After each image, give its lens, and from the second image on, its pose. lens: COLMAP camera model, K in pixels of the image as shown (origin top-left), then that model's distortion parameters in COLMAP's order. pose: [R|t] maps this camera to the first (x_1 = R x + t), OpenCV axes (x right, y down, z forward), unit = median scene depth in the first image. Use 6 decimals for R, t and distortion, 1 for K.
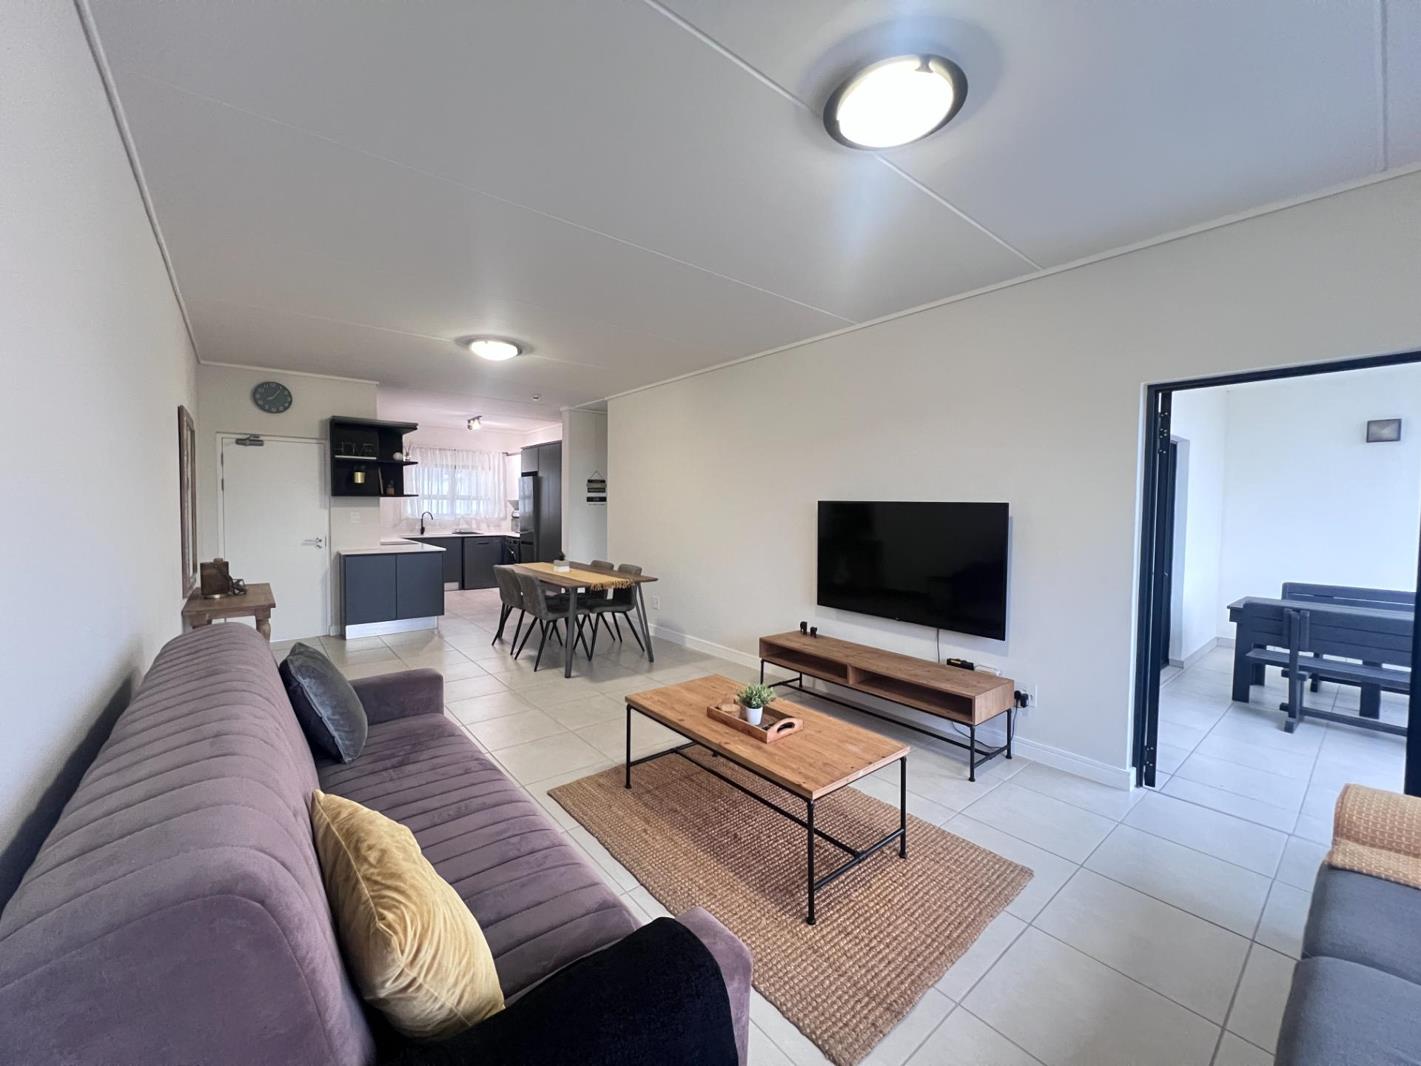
lens RADIAL K [[567.9, 0, 705.3], [0, 567.9, 526.9], [0, 0, 1]] dist [-0.001022, -0.000002]
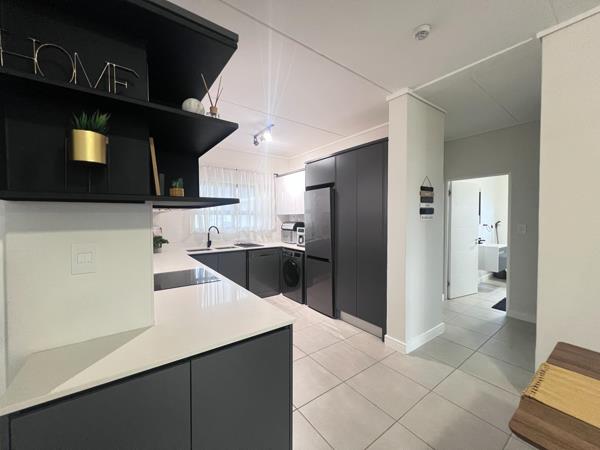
lens RADIAL K [[239.8, 0, 296.2], [0, 239.8, 222.6], [0, 0, 1]] dist [-0.001022, -0.000002]
pose [[0.998145, -0.007717, -0.060383, -0.472230], [0.006491, 0.999769, -0.020470, -0.035000], [0.060527, 0.020040, 0.997965, 0.860344]]
